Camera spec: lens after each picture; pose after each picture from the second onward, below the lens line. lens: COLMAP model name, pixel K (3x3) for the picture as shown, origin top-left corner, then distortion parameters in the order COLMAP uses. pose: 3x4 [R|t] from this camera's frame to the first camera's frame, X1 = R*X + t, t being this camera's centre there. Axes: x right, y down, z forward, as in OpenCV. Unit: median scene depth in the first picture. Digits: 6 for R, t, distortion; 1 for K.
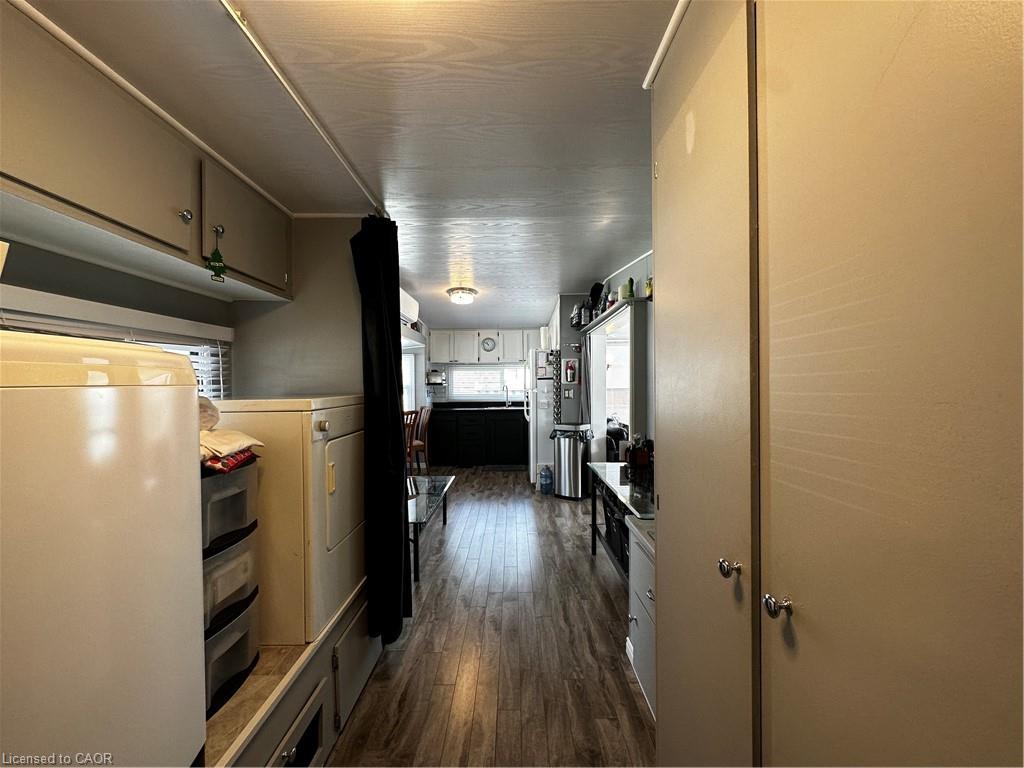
lens RADIAL K [[408.4, 0, 511.8], [0, 408.4, 386.9], [0, 0, 1]] dist [-0.000705, -0.000324]
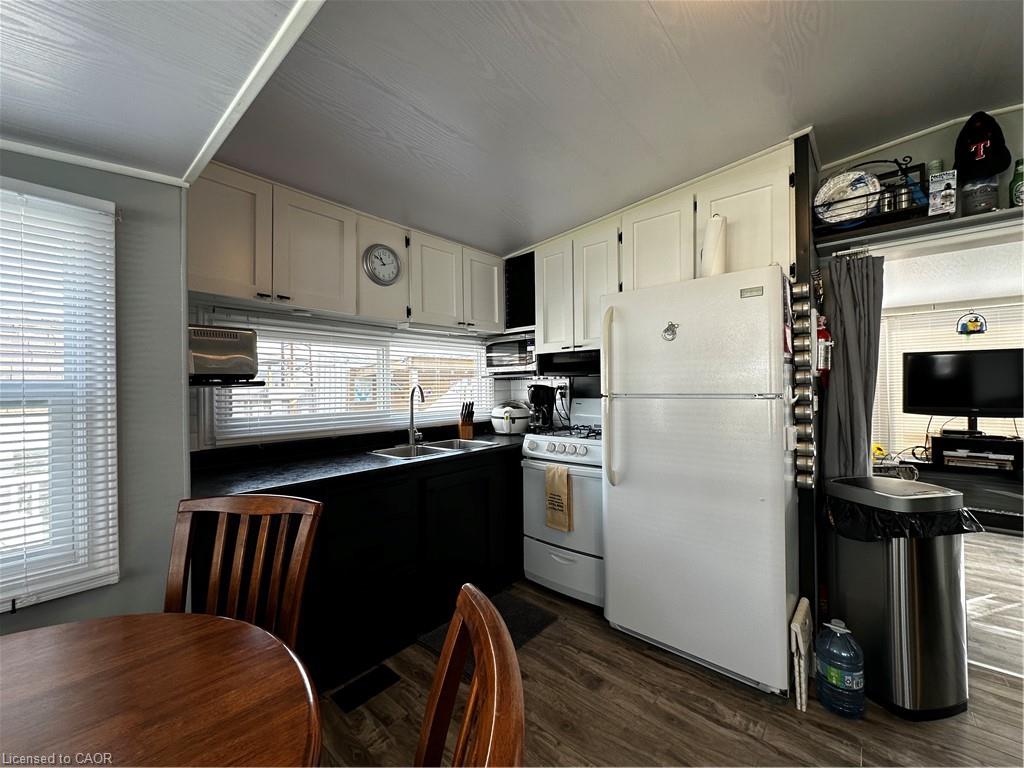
lens RADIAL K [[408.4, 0, 511.8], [0, 408.4, 386.9], [0, 0, 1]] dist [-0.000705, -0.000324]
pose [[0.655958, -0.006383, 0.754770, -0.319236], [0.009134, 0.999958, 0.000518, -0.004153], [-0.754742, 0.006554, 0.655989, 0.932935]]
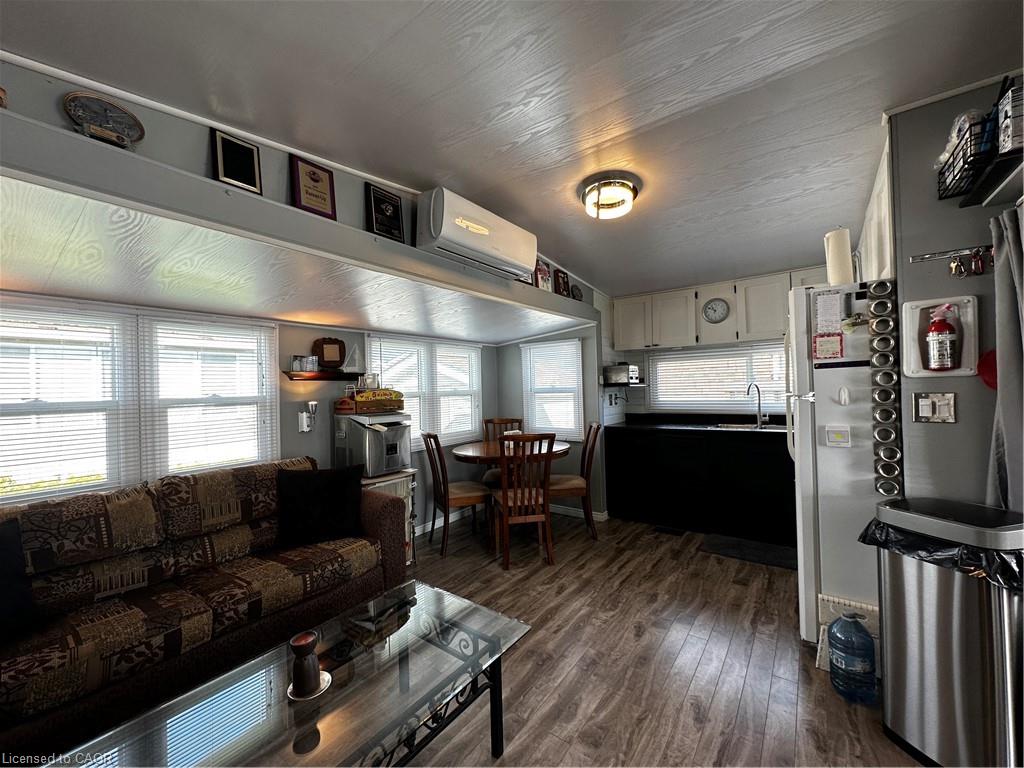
lens RADIAL K [[408.4, 0, 511.8], [0, 408.4, 386.9], [0, 0, 1]] dist [-0.000705, -0.000324]
pose [[0.805013, -0.019163, -0.592948, 0.059787], [0.018907, 0.999799, -0.006643, -0.003690], [0.592956, -0.005863, 0.805214, 0.525421]]
